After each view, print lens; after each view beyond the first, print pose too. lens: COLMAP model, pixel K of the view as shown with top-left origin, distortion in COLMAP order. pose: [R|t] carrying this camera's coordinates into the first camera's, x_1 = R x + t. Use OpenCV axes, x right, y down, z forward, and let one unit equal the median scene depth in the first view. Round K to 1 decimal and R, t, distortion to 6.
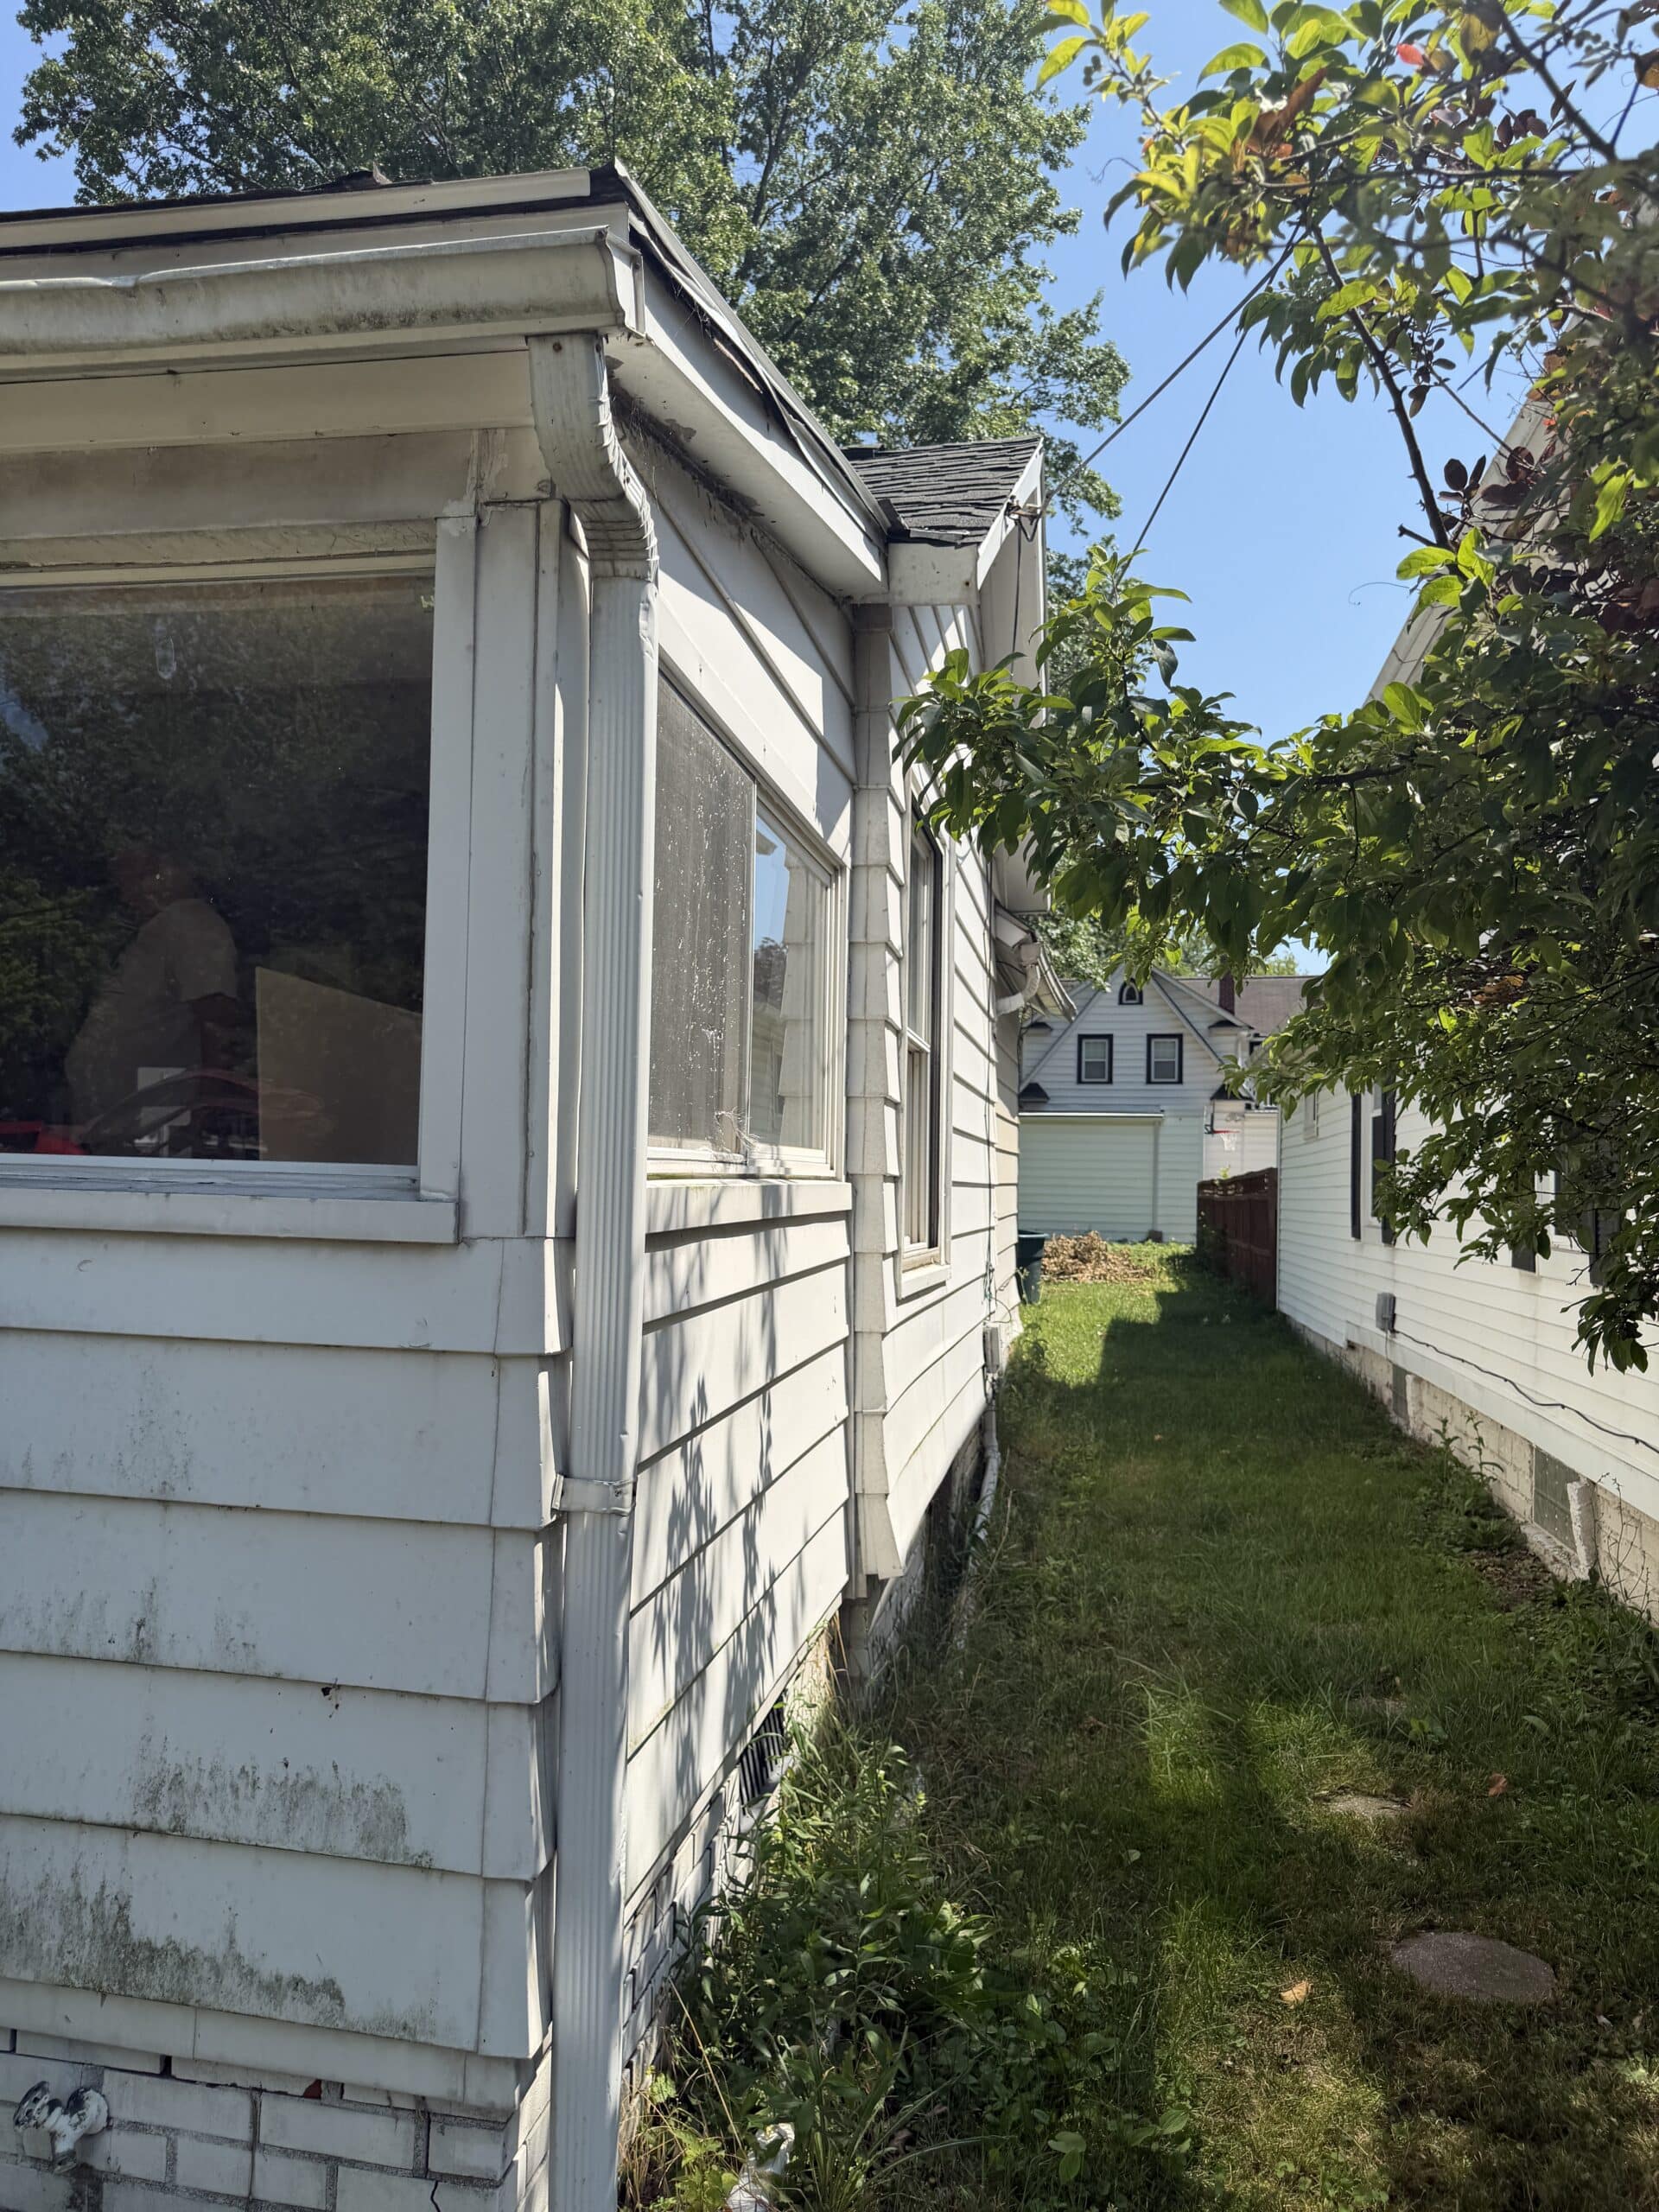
lens RADIAL K [[1550.5, 0, 822.5], [0, 1550.5, 1110.0], [0, 0, 1]] dist [0.047858, -0.001316]
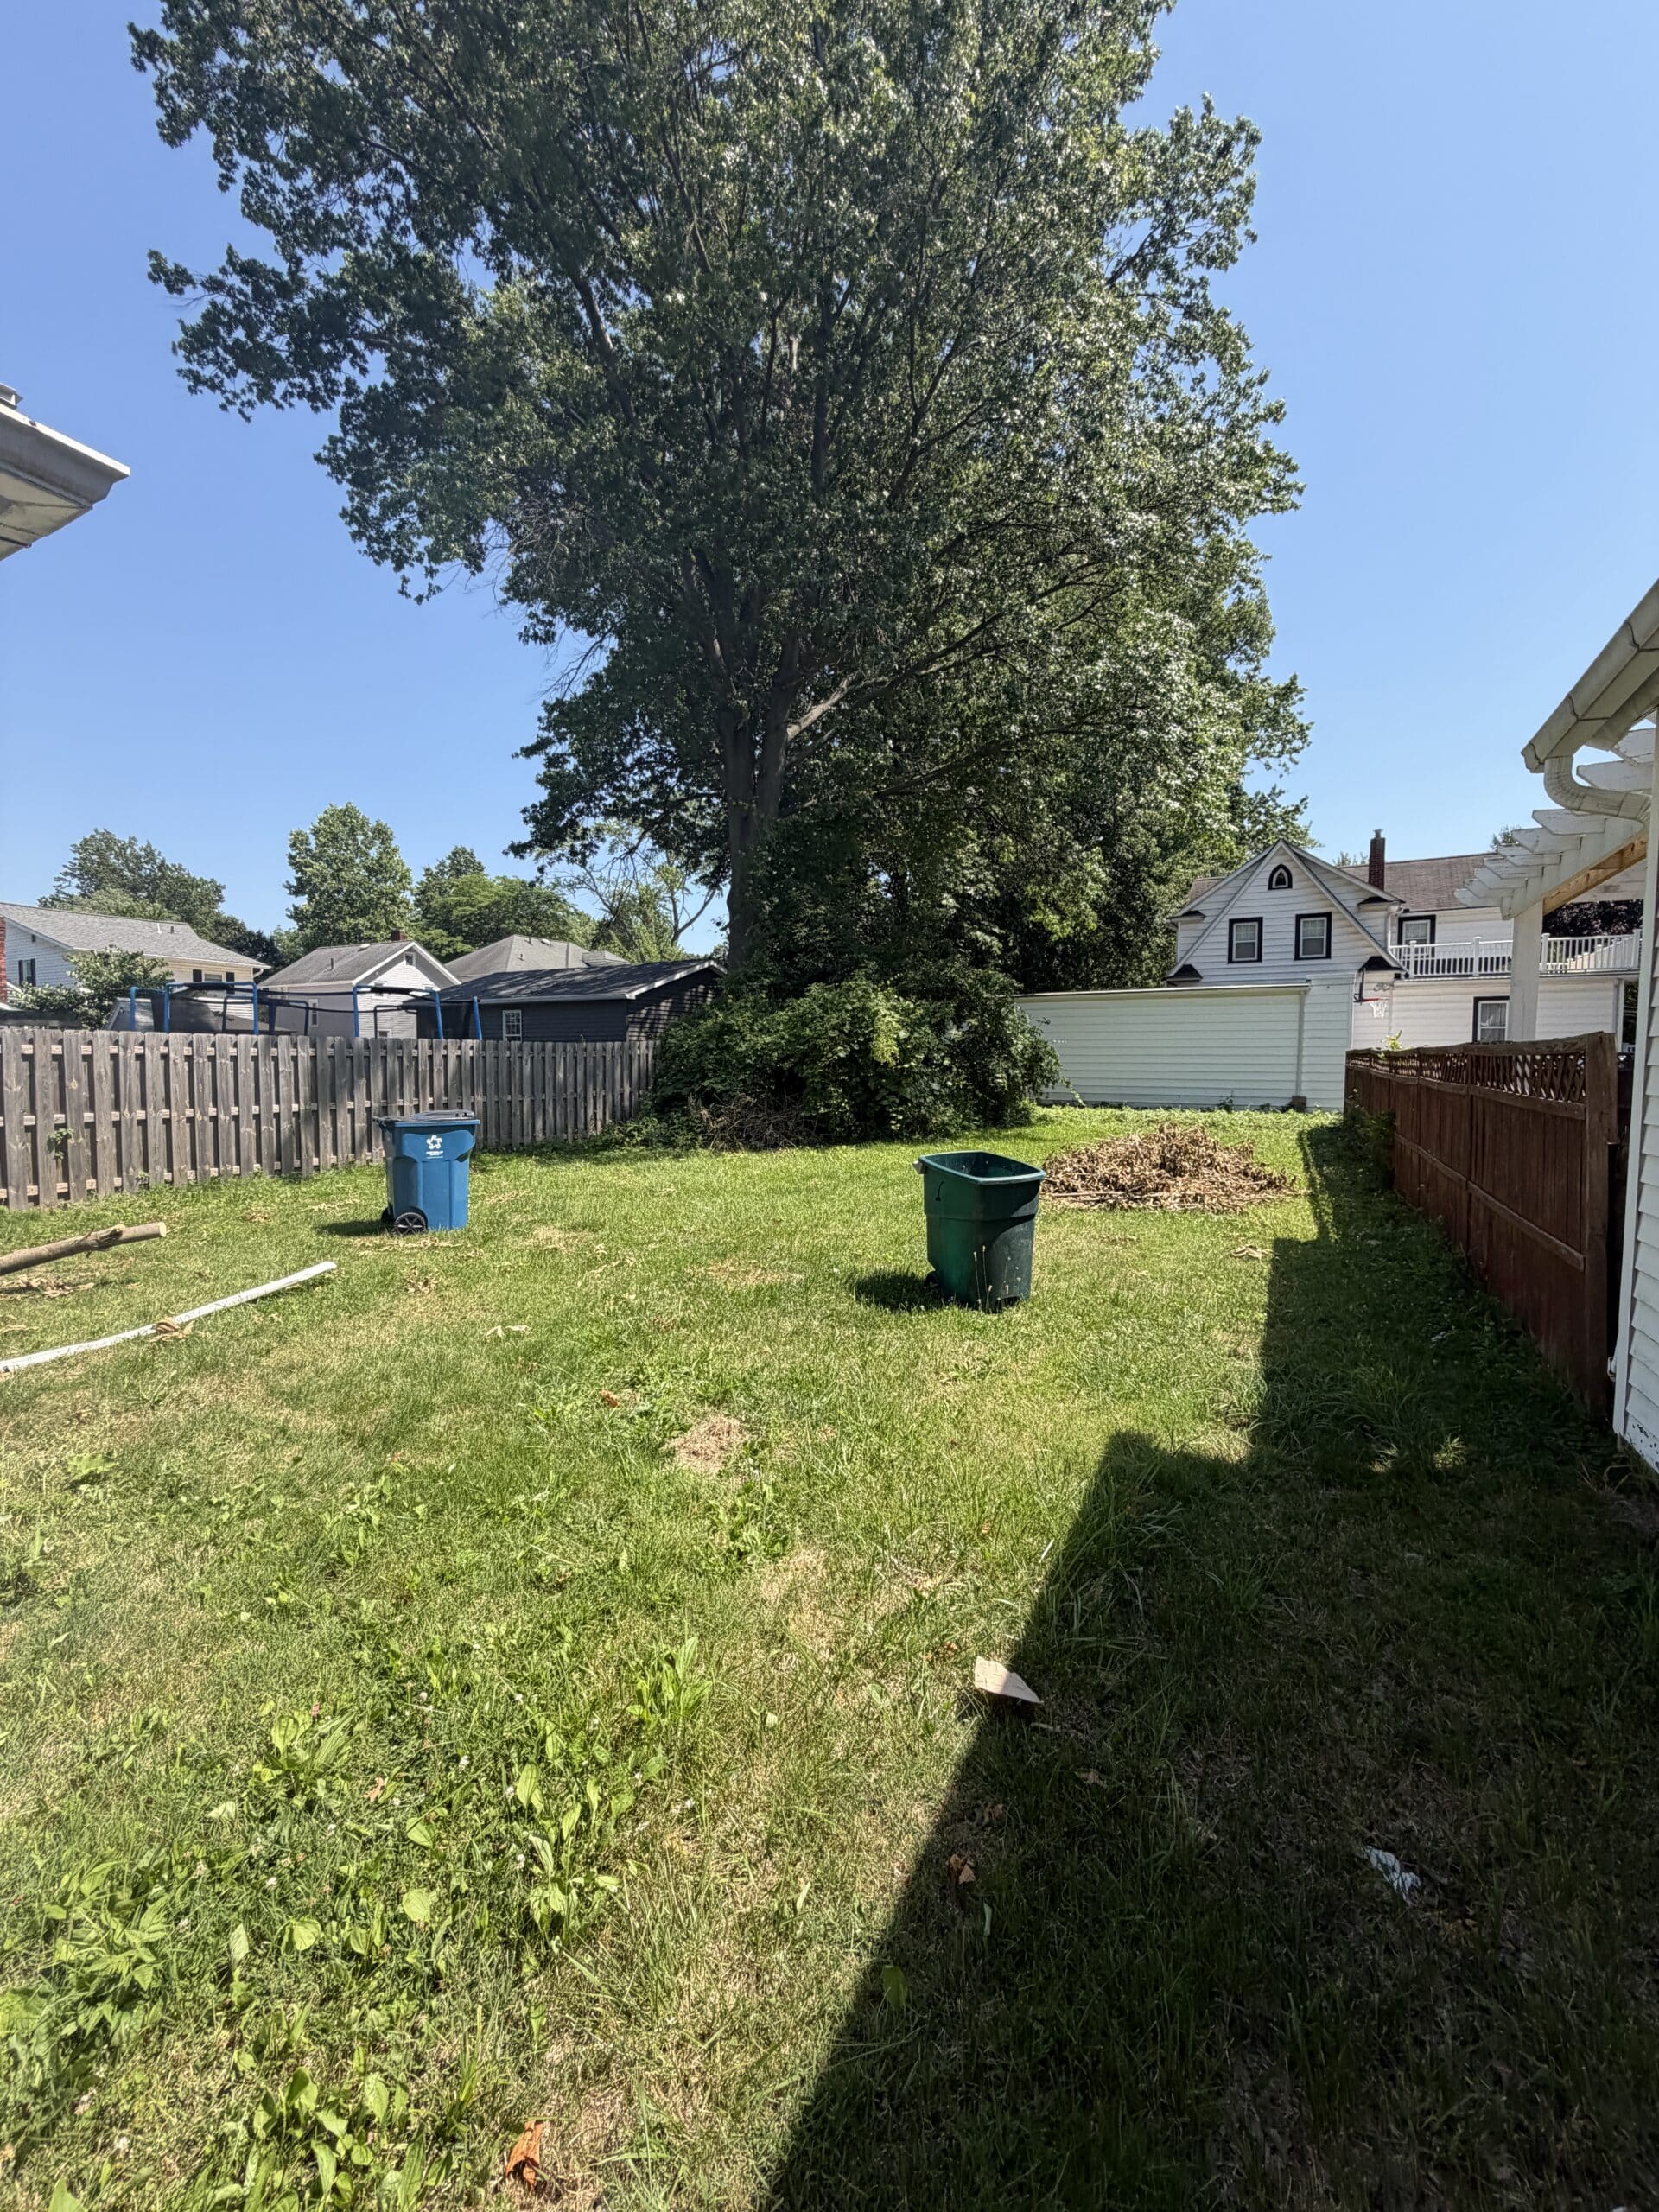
lens RADIAL K [[896.5, 0, 841.6], [0, 896.5, 1103.6], [0, 0, 1]] dist [-0.002634, -0.000016]
pose [[0.962708, -0.013193, -0.270222, 0.068181], [0.040664, 0.994520, 0.096315, 0.010309], [0.267471, -0.103712, 0.957968, 0.289657]]
